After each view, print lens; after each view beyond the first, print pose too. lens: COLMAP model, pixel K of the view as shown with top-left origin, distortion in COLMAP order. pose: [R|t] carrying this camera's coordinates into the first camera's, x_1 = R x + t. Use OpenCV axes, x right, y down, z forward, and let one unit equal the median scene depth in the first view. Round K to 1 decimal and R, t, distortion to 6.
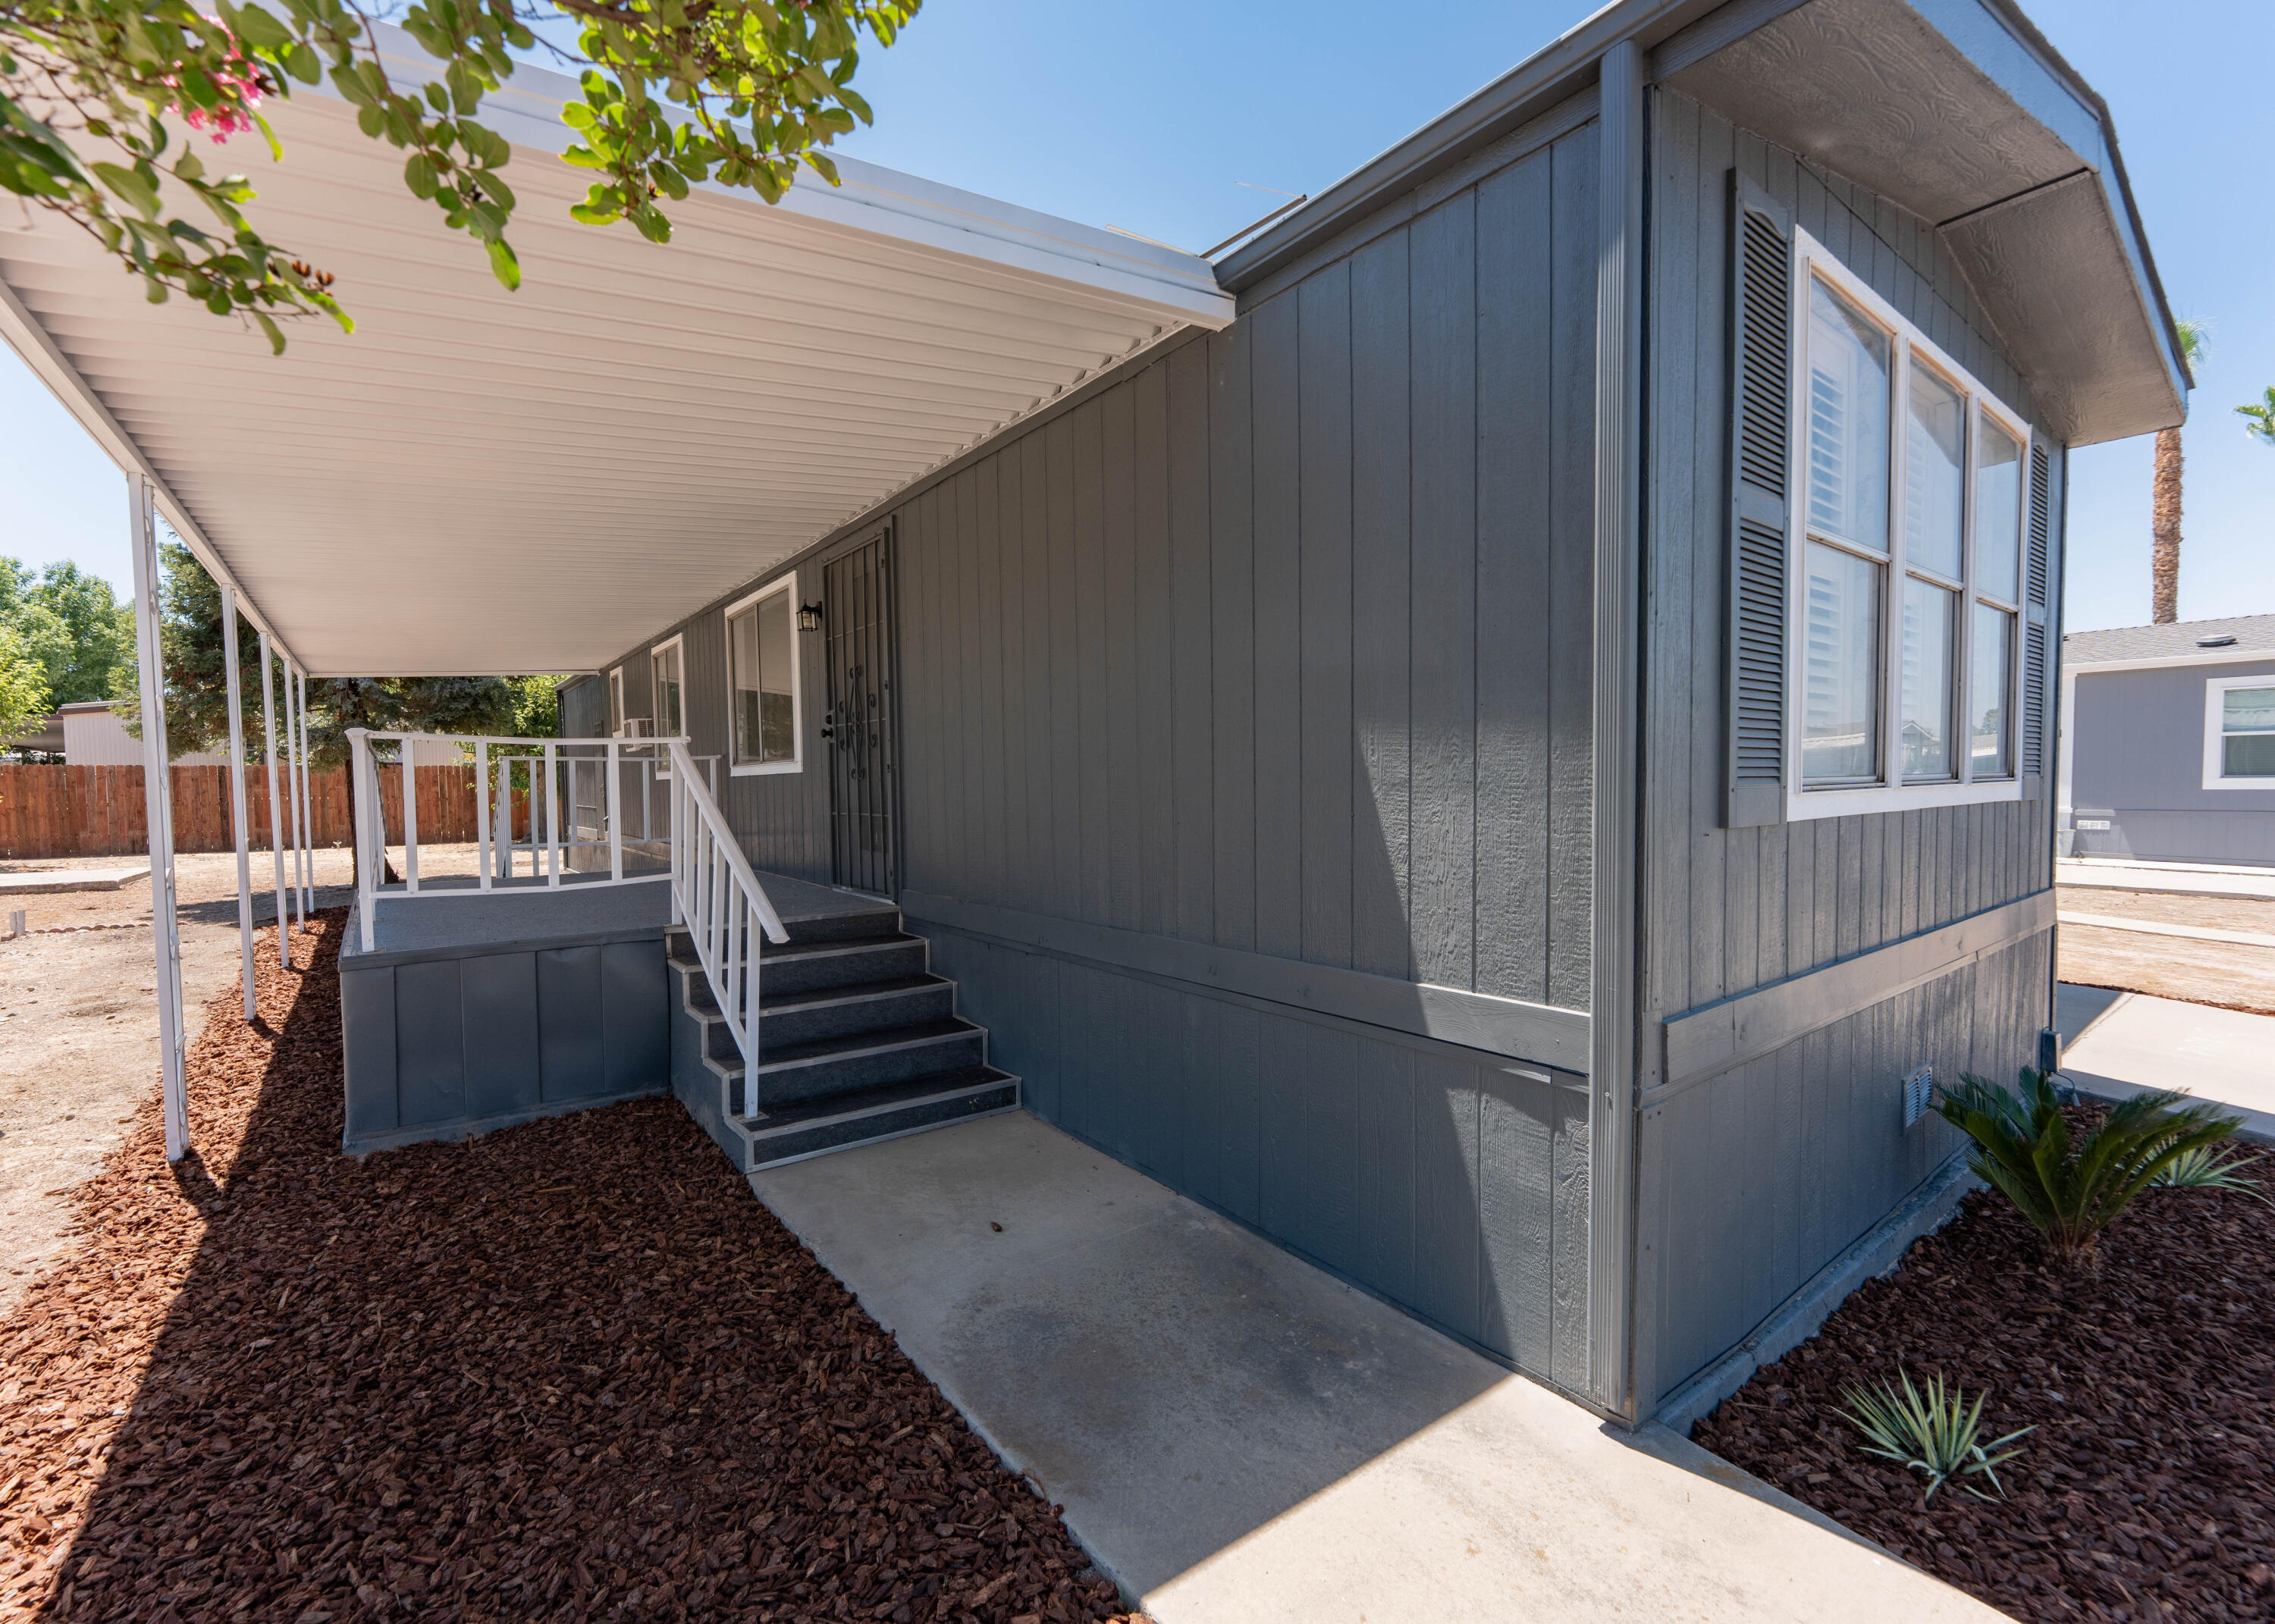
lens RADIAL K [[977.1, 0, 1131.3], [0, 977.1, 822.6], [0, 0, 1]] dist [0.001451, 0.000478]
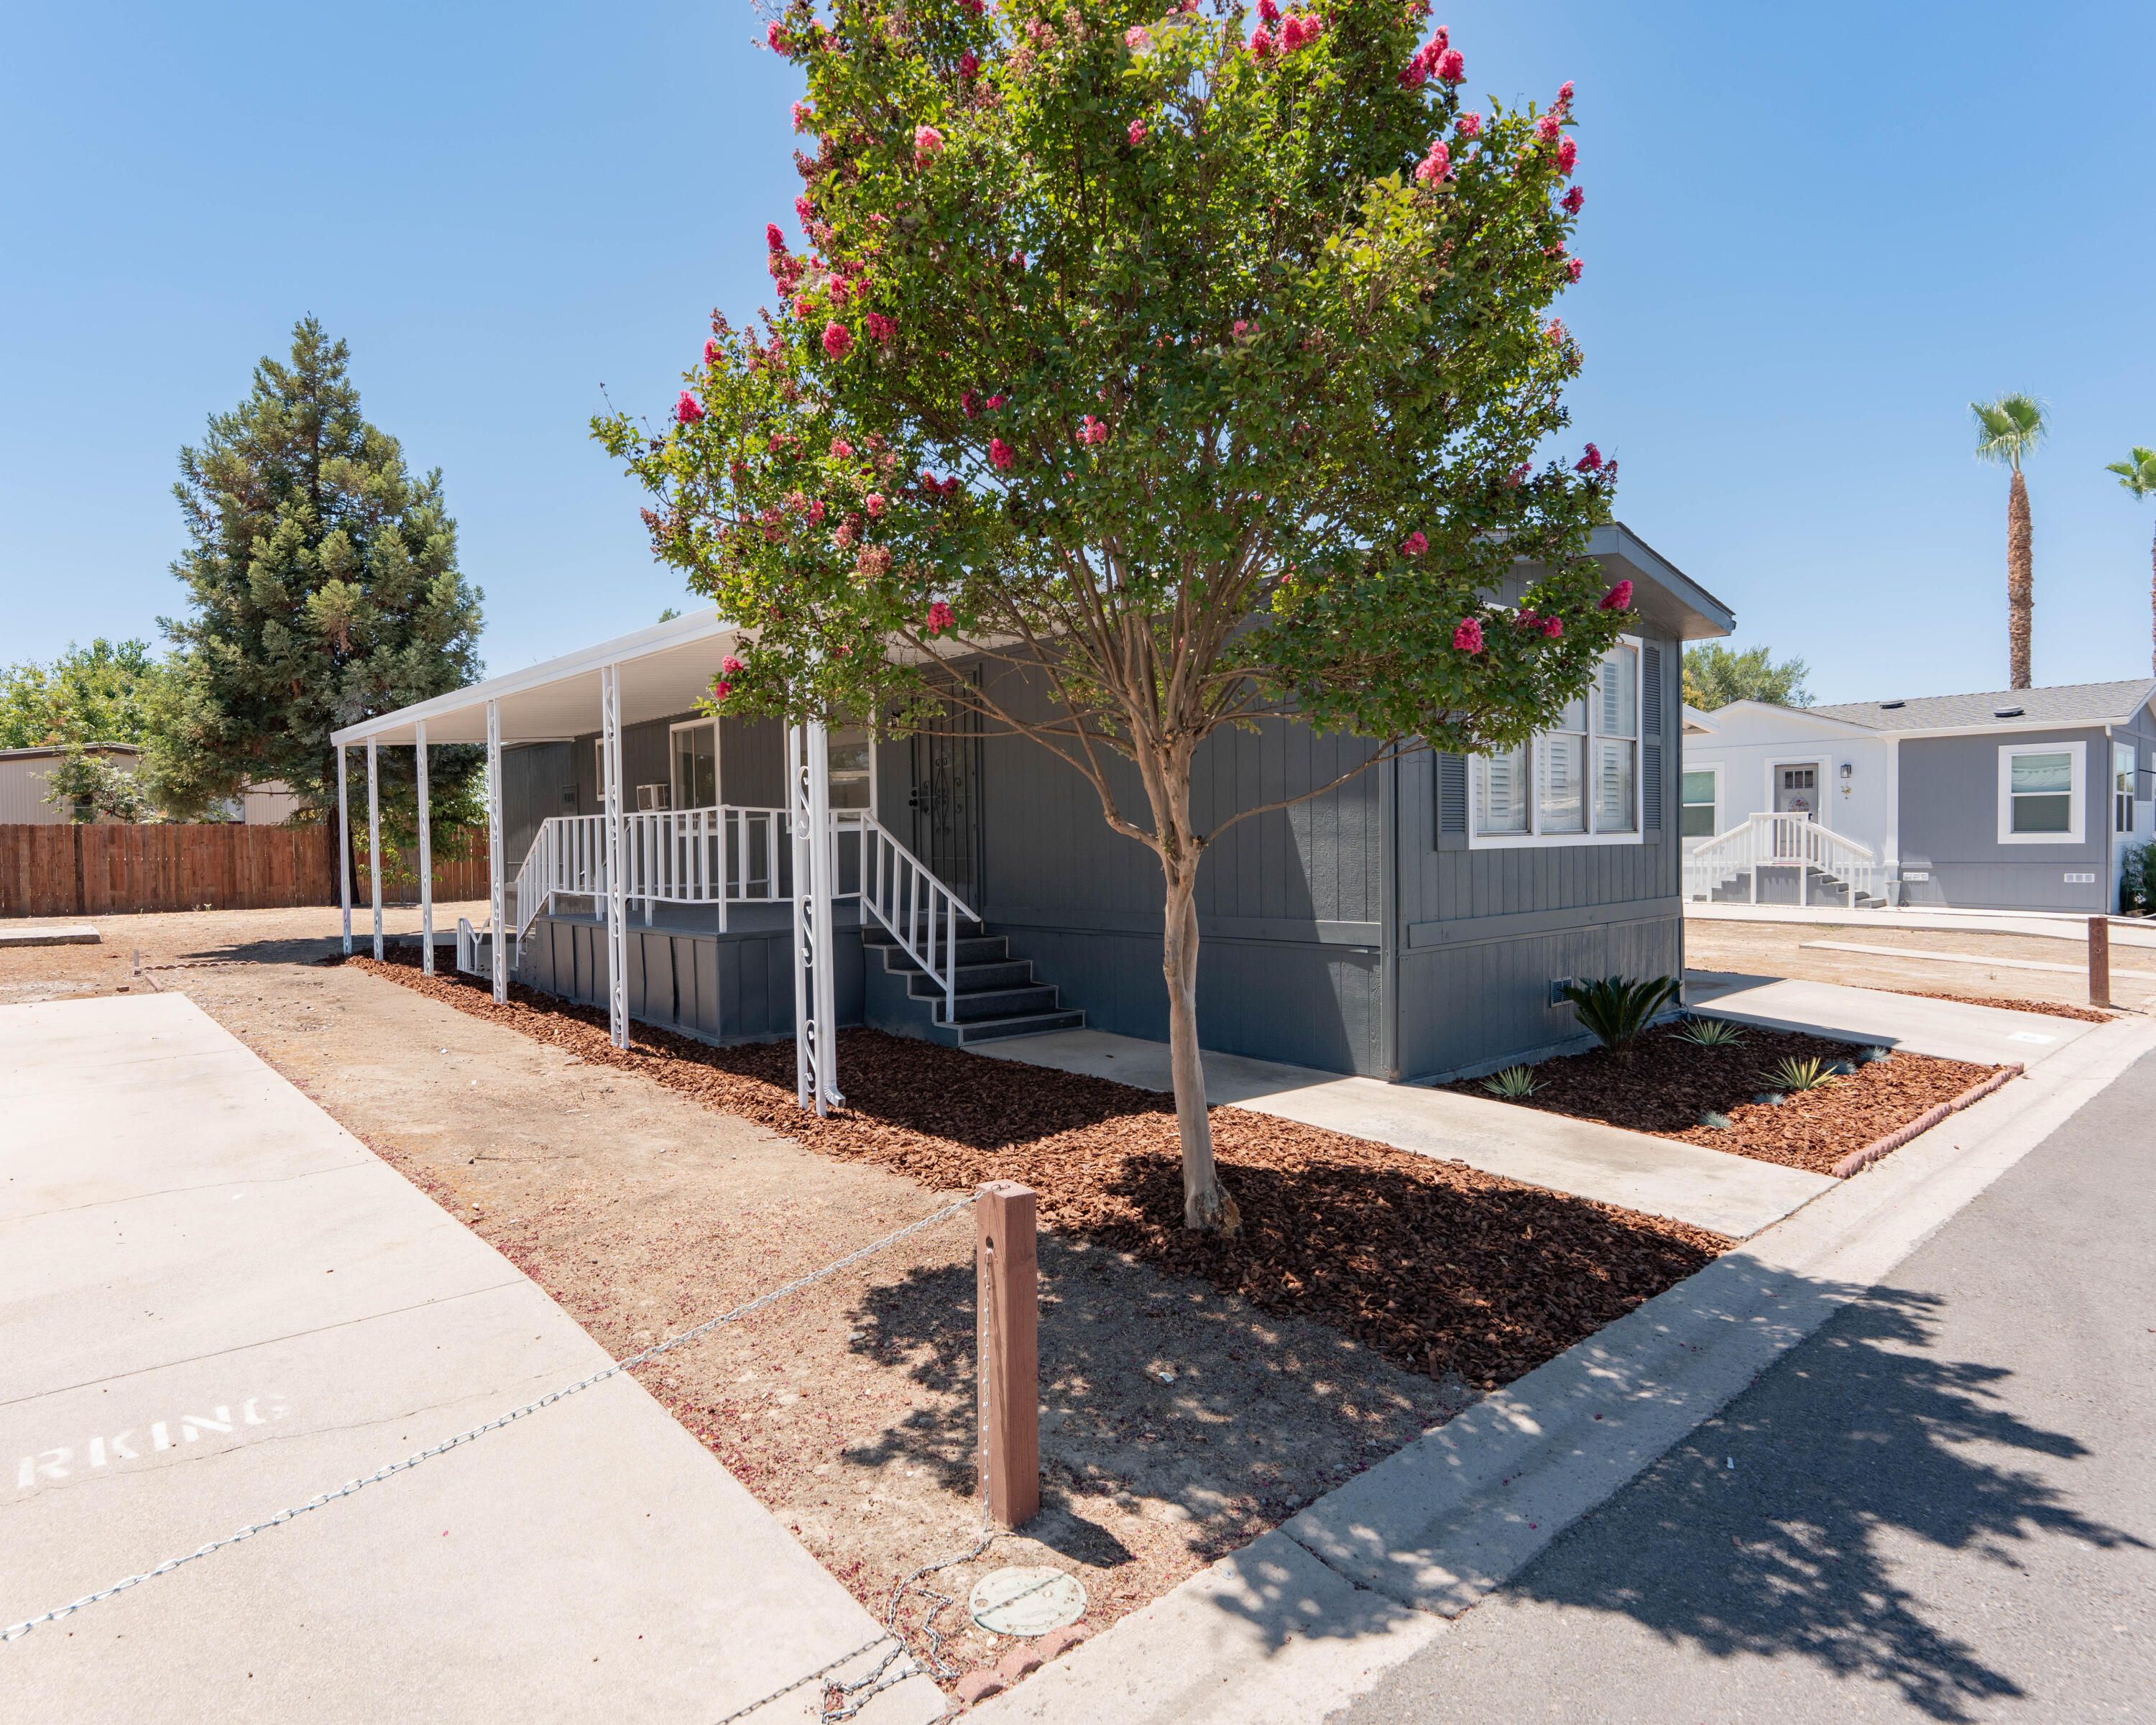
lens RADIAL K [[1223.4, 0, 1082.2], [0, 1223.4, 860.0], [0, 0, 1]] dist [-0.001962, -0.000462]
pose [[0.995566, -0.003956, 0.093988, -0.288982], [0.006540, 0.999608, -0.027207, 0.054130], [-0.093843, 0.027701, 0.995202, -1.004408]]
